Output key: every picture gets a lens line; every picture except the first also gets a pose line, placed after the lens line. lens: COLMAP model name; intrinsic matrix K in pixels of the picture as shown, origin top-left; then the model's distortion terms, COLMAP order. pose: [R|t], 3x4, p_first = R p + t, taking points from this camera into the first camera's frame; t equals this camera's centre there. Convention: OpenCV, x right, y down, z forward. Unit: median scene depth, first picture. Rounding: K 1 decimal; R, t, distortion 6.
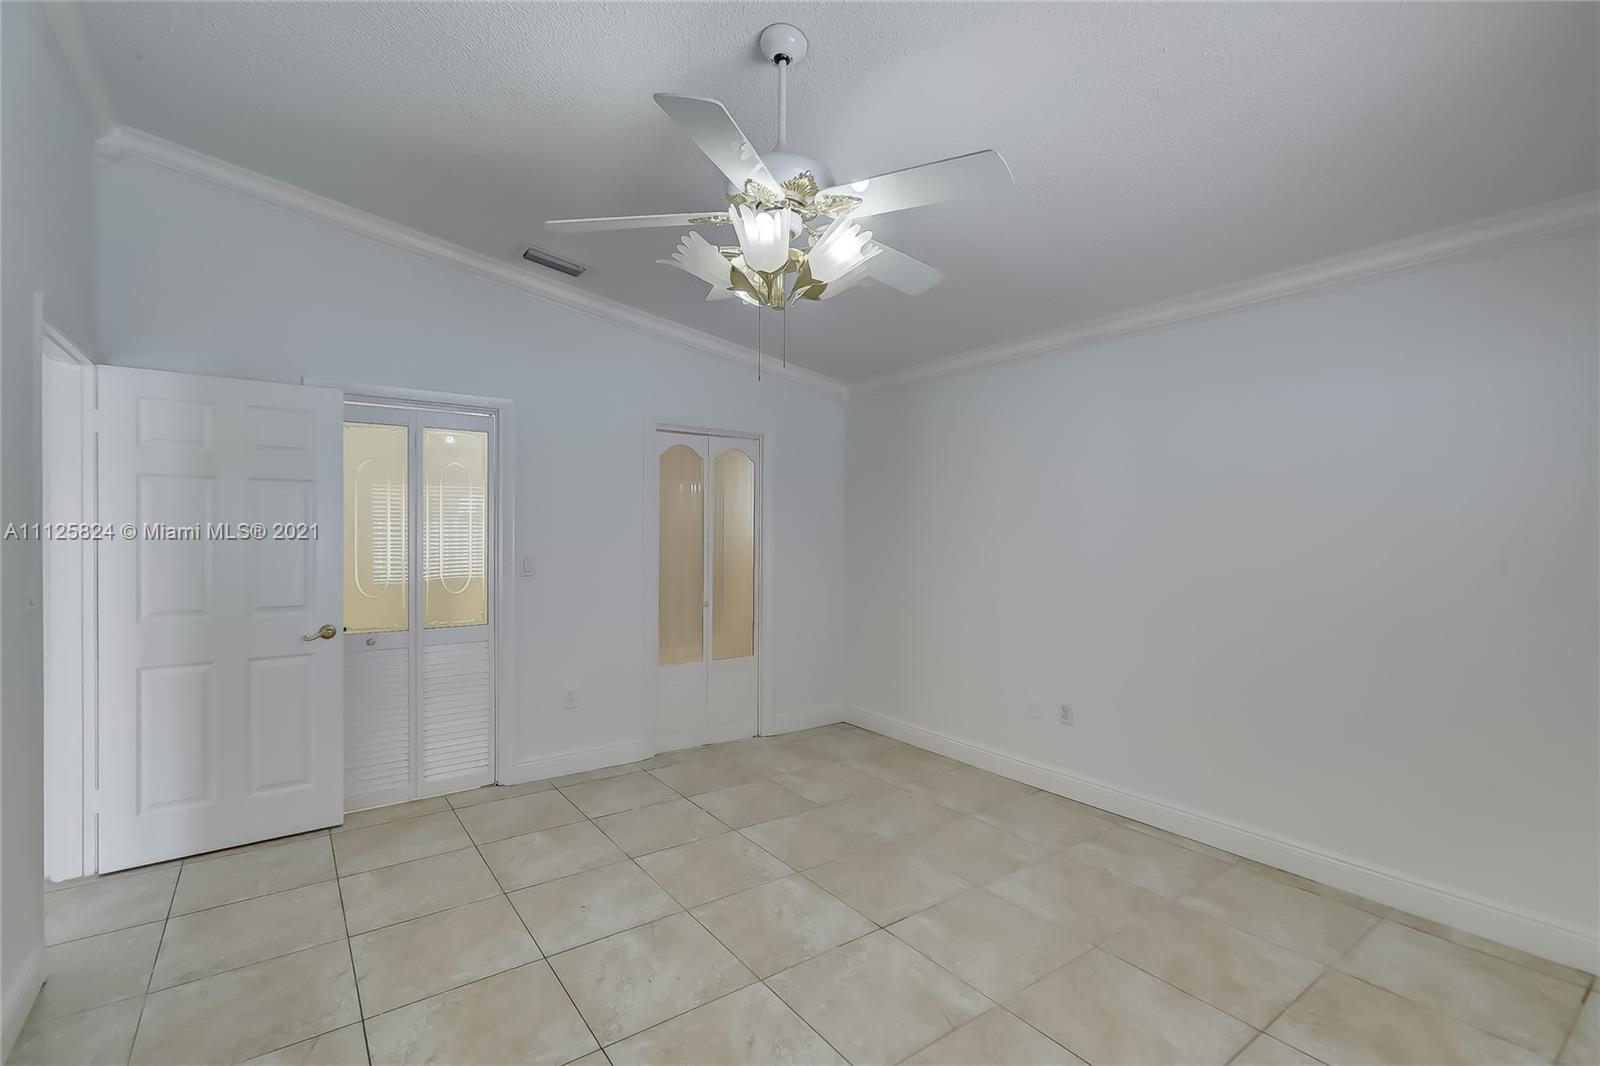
lens RADIAL K [[718.4, 0, 783.9], [0, 718.4, 534.7], [0, 0, 1]] dist [-0.002836, 0.002850]
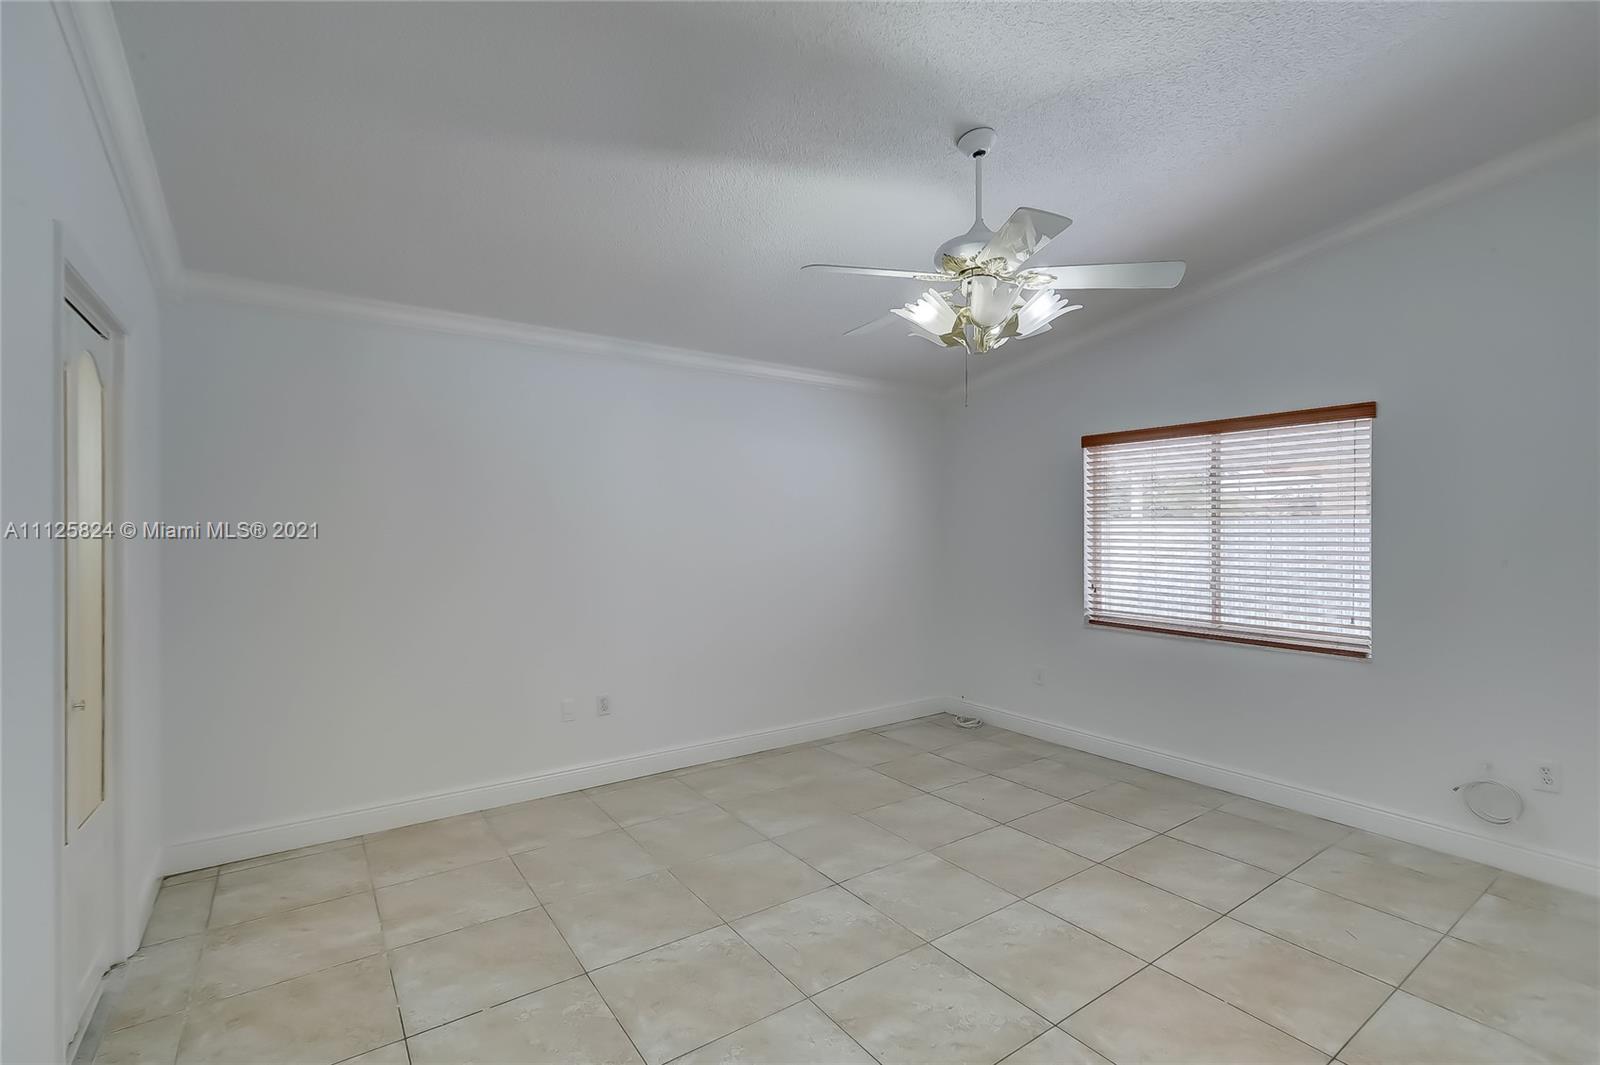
lens RADIAL K [[718.4, 0, 828.4], [0, 718.4, 528.4], [0, 0, 1]] dist [-0.002836, 0.002850]
pose [[-0.023441, 0.002297, 0.999723, -0.705024], [0.000880, 0.999997, -0.002277, -0.008112], [-0.999725, 0.000826, -0.023443, 0.734376]]
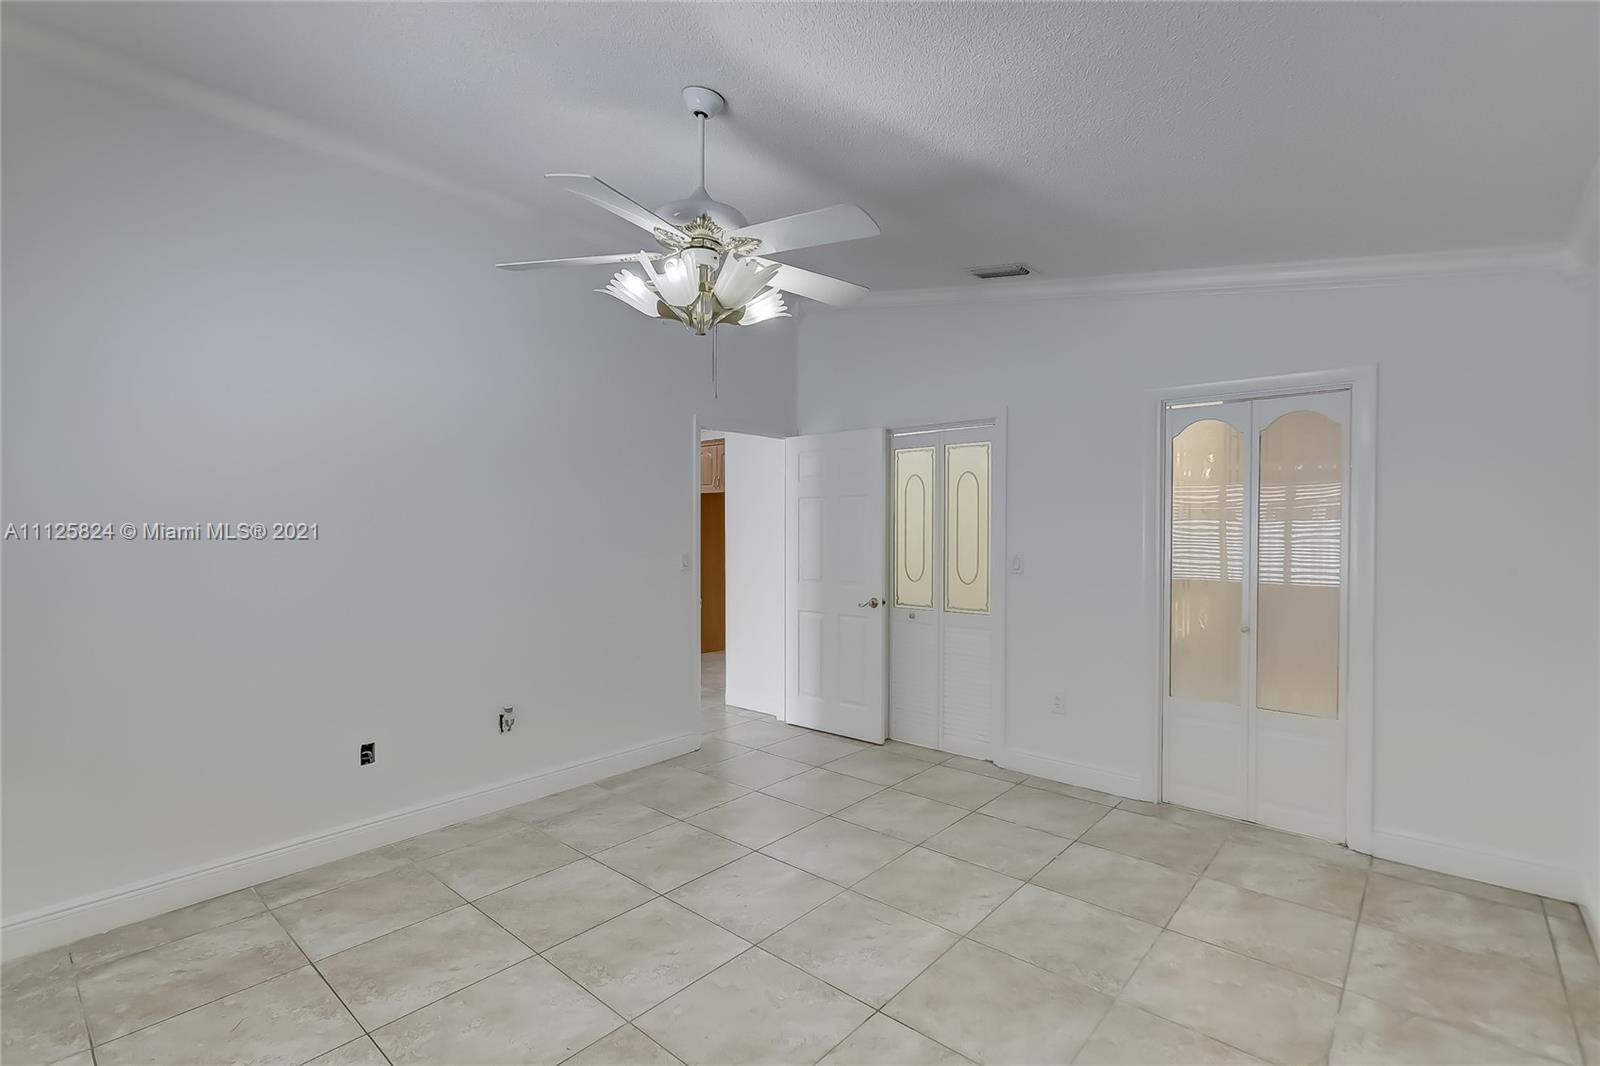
lens RADIAL K [[718.4, 0, 814.2], [0, 718.4, 530.2], [0, 0, 1]] dist [-0.002836, 0.002850]
pose [[0.238205, -0.001673, -0.971214, 0.651654], [-0.000772, 0.999998, -0.001912, -0.003852], [0.971215, 0.001206, 0.238203, 0.515434]]
